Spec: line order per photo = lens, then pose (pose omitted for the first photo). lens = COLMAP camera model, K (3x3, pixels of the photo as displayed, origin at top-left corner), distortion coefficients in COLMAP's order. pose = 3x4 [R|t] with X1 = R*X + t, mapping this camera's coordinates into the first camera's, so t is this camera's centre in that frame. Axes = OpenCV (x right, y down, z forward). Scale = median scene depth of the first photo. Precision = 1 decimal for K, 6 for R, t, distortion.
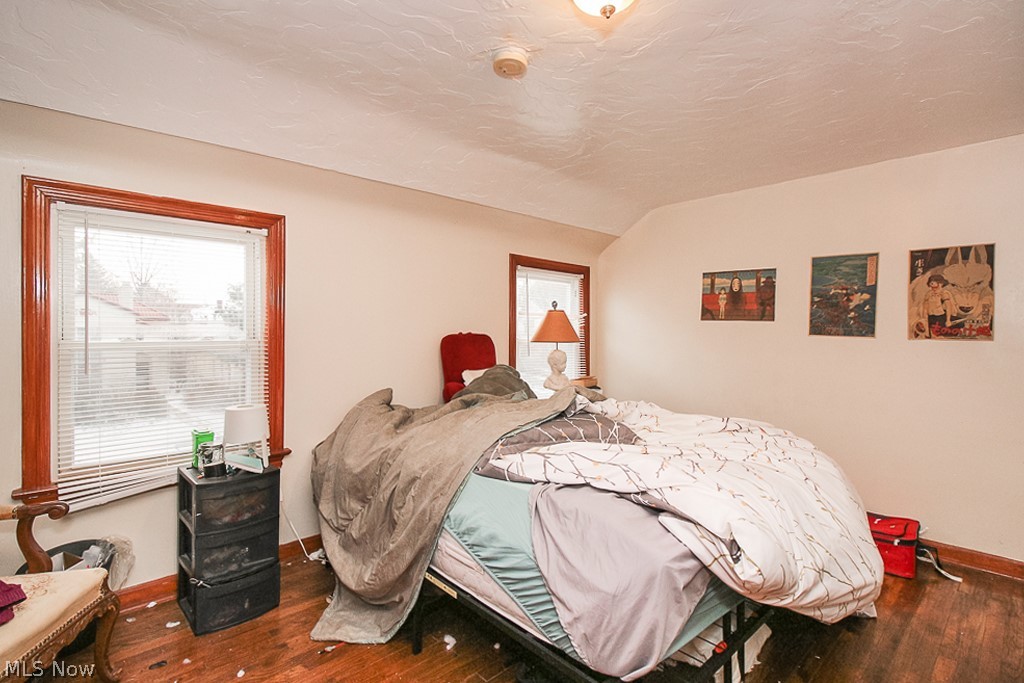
lens RADIAL K [[481.2, 0, 512.1], [0, 481.2, 337.0], [0, 0, 1]] dist [0.007419, -0.005693]
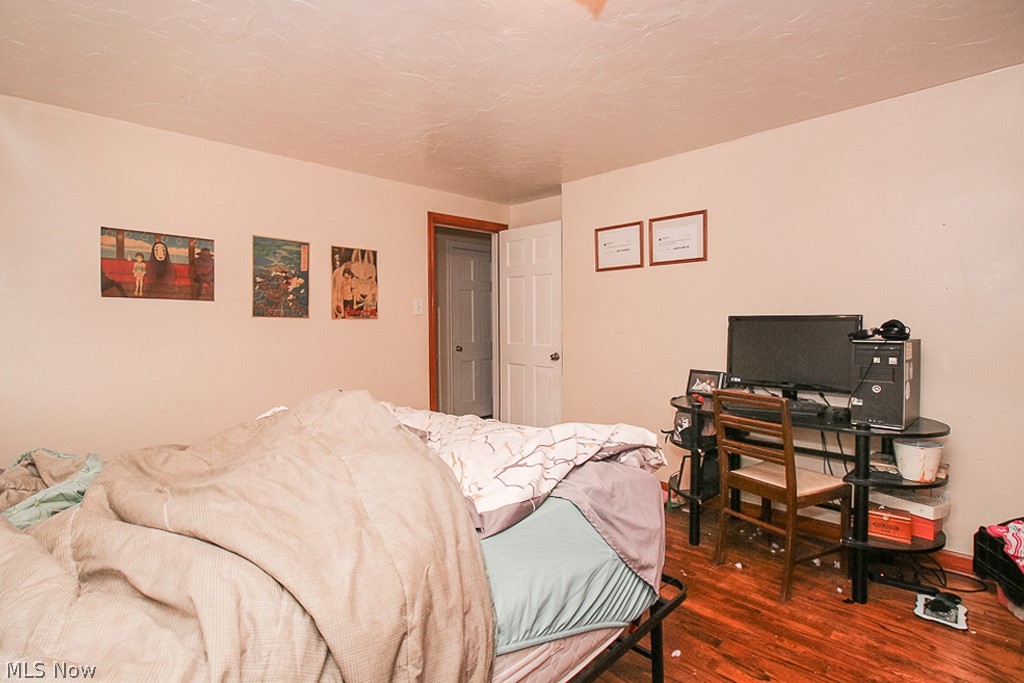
lens RADIAL K [[481.2, 0, 513.8], [0, 481.2, 338.7], [0, 0, 1]] dist [0.007419, -0.005693]
pose [[-0.031461, -0.051117, 0.998197, -0.381305], [0.016730, 0.998525, 0.051661, -0.001445], [-0.999365, 0.018325, -0.030560, 0.551213]]
